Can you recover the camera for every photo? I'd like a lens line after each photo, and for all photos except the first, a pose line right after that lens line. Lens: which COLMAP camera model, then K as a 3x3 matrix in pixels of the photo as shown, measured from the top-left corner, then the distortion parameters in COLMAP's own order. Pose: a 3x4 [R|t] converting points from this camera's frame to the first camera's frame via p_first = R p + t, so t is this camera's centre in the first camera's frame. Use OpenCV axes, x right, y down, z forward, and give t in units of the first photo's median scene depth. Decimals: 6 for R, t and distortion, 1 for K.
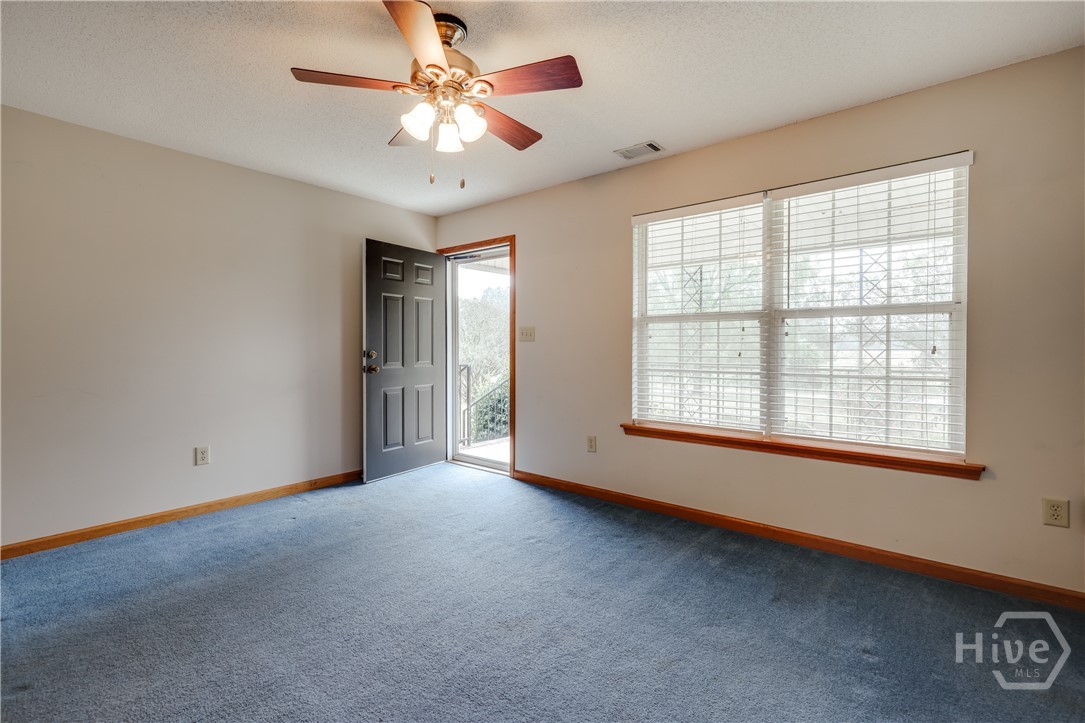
lens RADIAL K [[471.7, 0, 546.2], [0, 471.7, 353.1], [0, 0, 1]] dist [-0.000338, -0.000004]
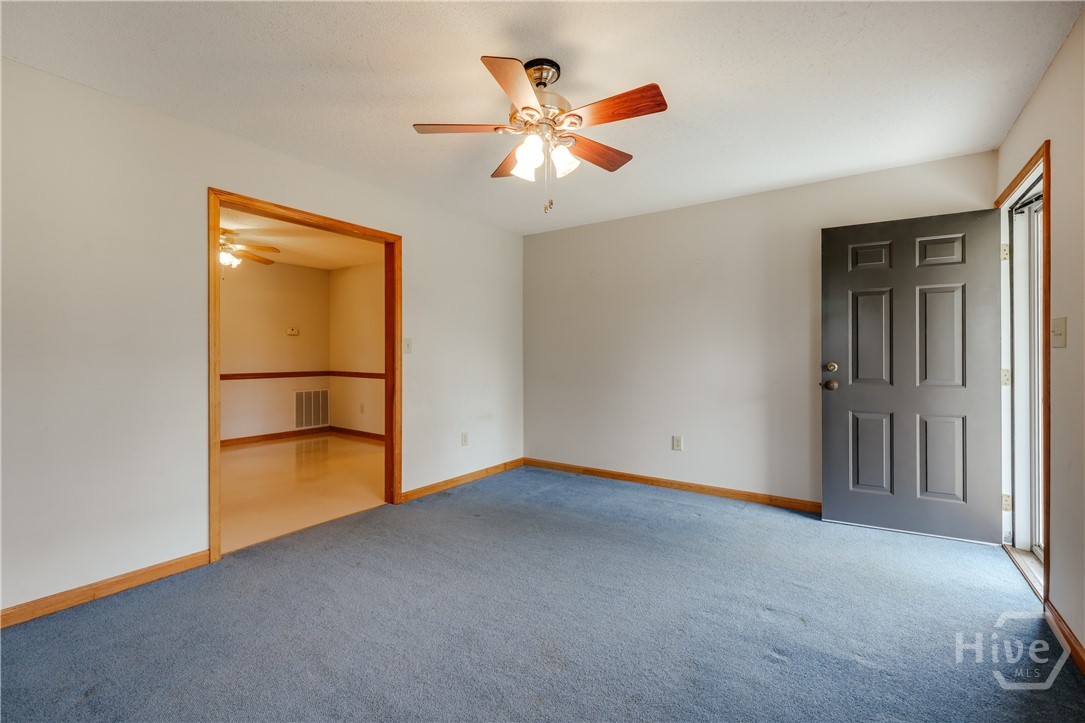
lens RADIAL K [[475.2, 0, 541.4], [0, 475.2, 357.3], [0, 0, 1]] dist [-0.003069, -0.000359]
pose [[0.078879, 0.002813, -0.996880, 0.479528], [-0.012221, 0.999924, 0.001855, -0.011001], [0.996809, 0.012037, 0.078907, 0.494284]]
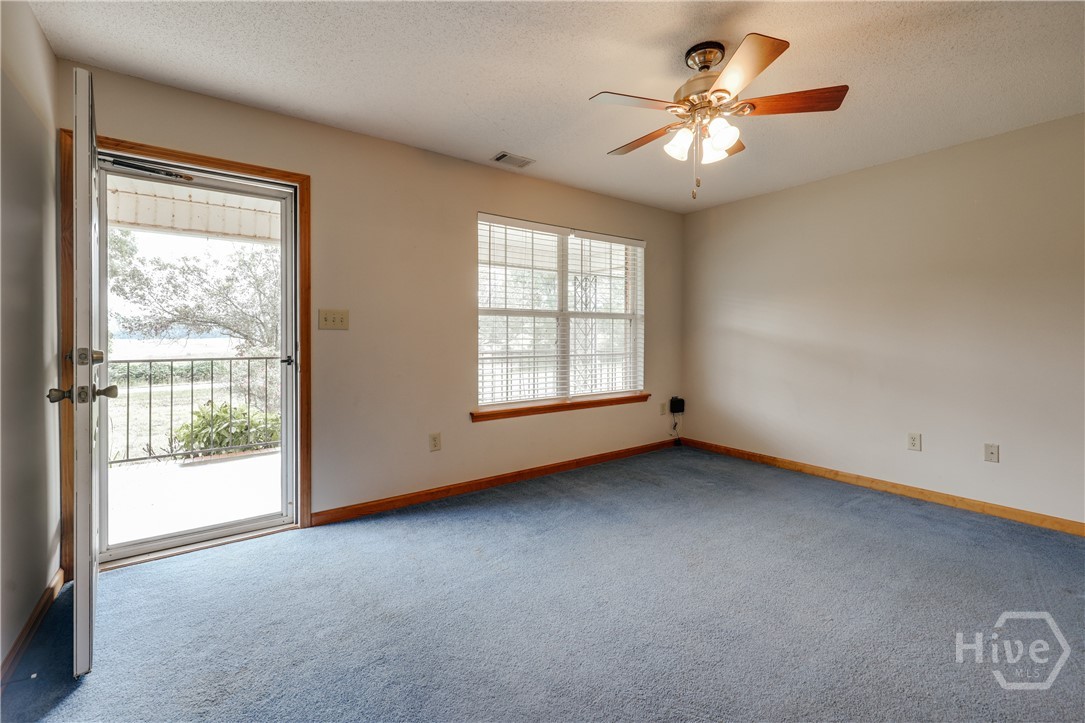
lens RADIAL K [[471.4, 0, 531.4], [0, 471.4, 339.1], [0, 0, 1]] dist [0.000119, 0.000046]
pose [[0.264643, -0.004929, 0.964334, -0.779132], [0.012351, 0.999922, 0.001722, -0.008524], [-0.964267, 0.011455, 0.264683, 0.599810]]
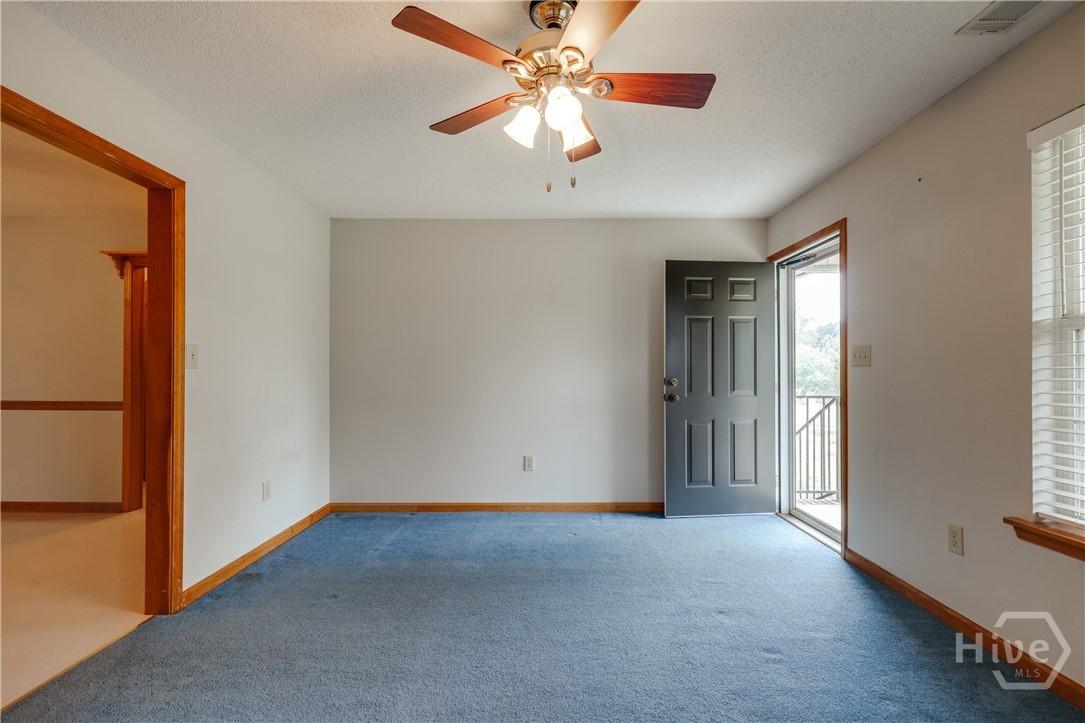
lens RADIAL K [[477.5, 0, 557.6], [0, 477.5, 369.9], [0, 0, 1]] dist [-0.002411, -0.000108]
pose [[0.641654, -0.003843, -0.766984, 0.246384], [-0.008950, 0.999882, -0.012497, -0.008373], [0.766942, 0.014884, 0.641544, 0.243377]]
